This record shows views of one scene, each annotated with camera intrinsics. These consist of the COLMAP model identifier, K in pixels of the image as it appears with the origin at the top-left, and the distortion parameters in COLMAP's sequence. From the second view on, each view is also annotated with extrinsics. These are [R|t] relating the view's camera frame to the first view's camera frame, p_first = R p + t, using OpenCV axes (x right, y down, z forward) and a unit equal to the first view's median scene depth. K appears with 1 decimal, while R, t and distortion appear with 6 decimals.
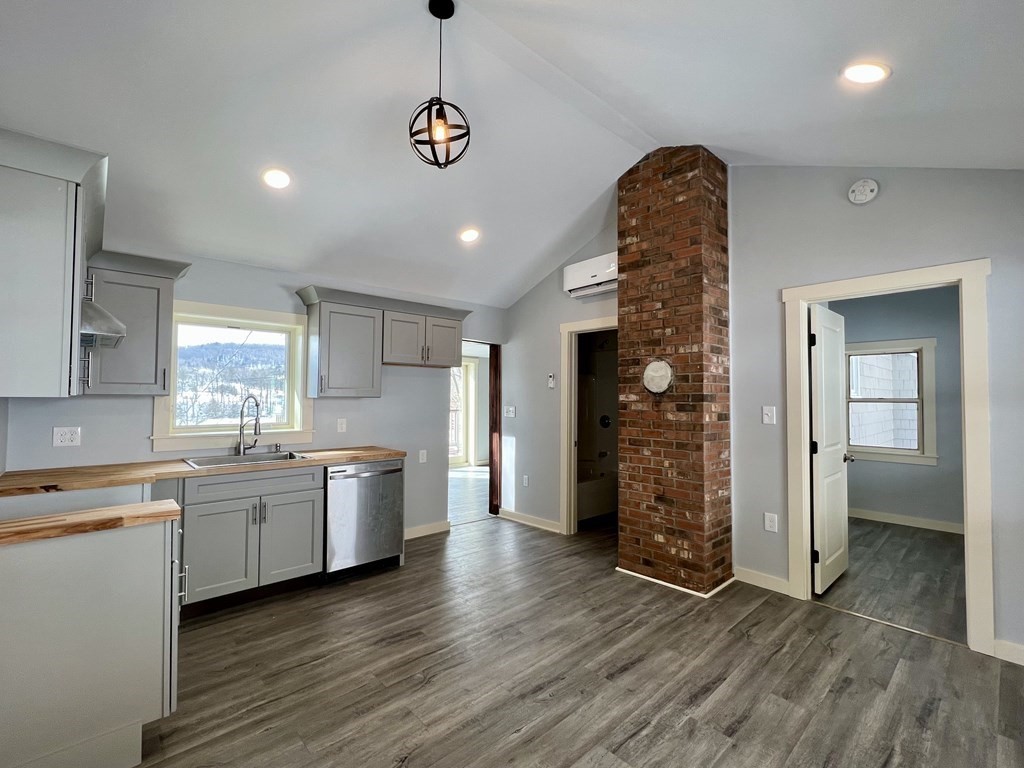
lens RADIAL K [[455.6, 0, 511.5], [0, 455.6, 382.9], [0, 0, 1]] dist [0.000736, 0.000721]
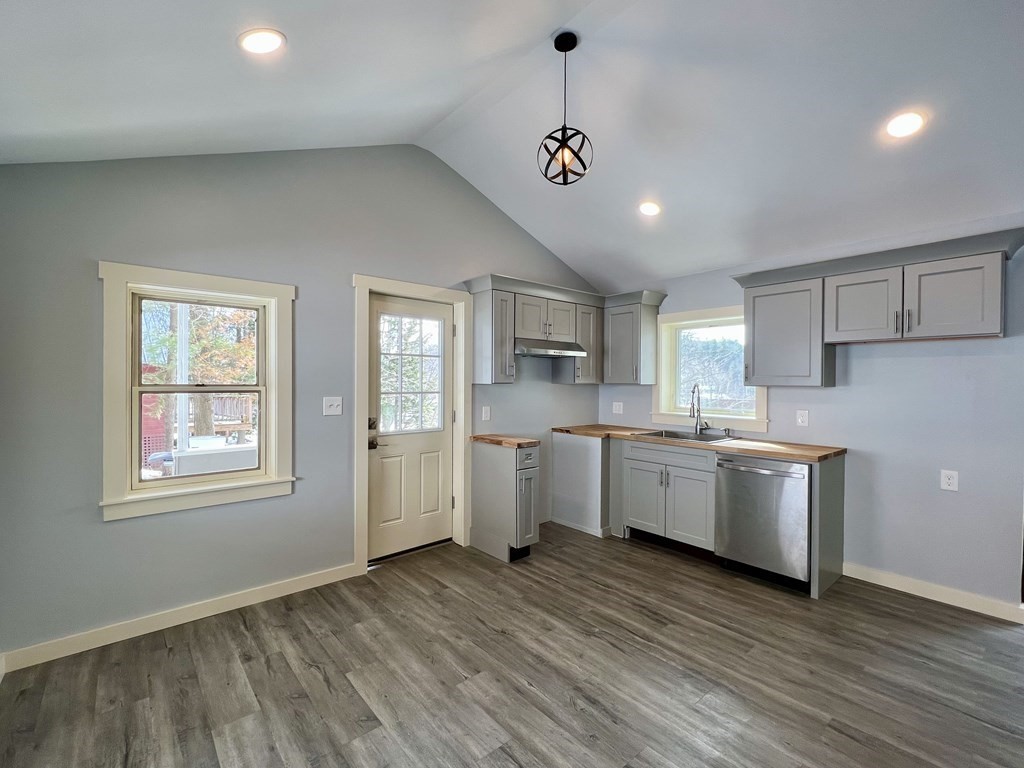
lens RADIAL K [[455.6, 0, 511.5], [0, 455.6, 382.9], [0, 0, 1]] dist [0.000736, 0.000721]
pose [[-0.034360, -0.002407, -0.999407, 0.747761], [0.026346, 0.999647, -0.003314, 0.018794], [0.999062, -0.026445, -0.034285, 0.668512]]
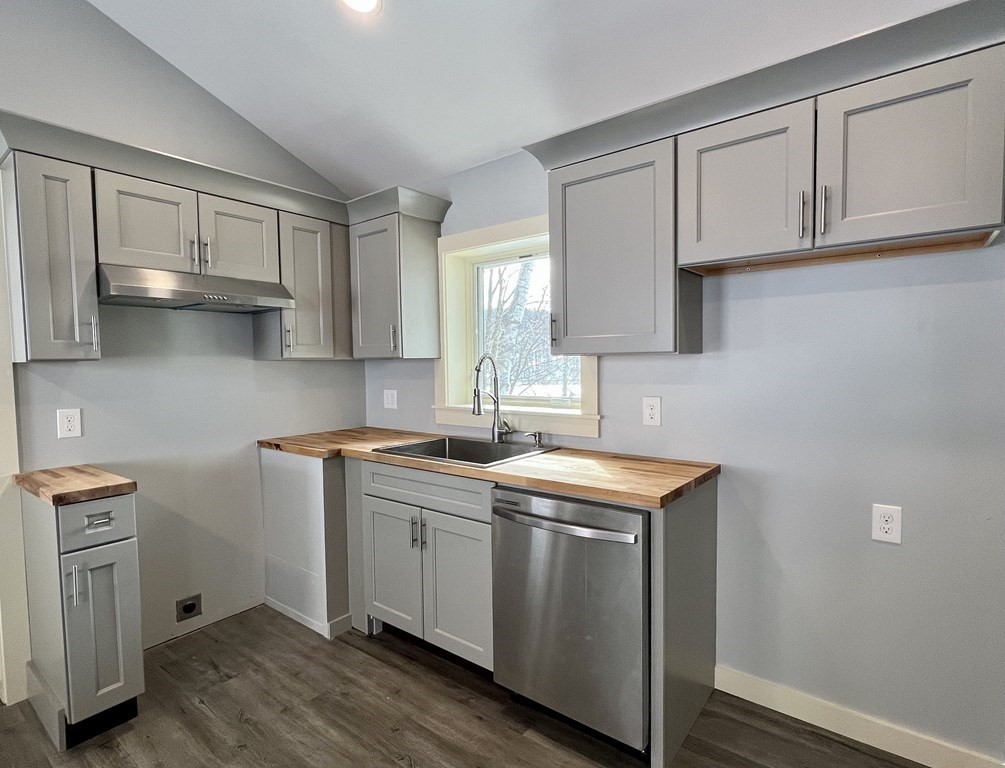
lens RADIAL K [[522.3, 0, 502.5], [0, 522.3, 384.0], [0, 0, 1]] dist [-0.004403, -0.000179]
pose [[0.165377, 0.036768, -0.985545, 0.219977], [0.048441, 0.997796, 0.045353, 0.043207], [0.985040, -0.055241, 0.163232, 1.065806]]
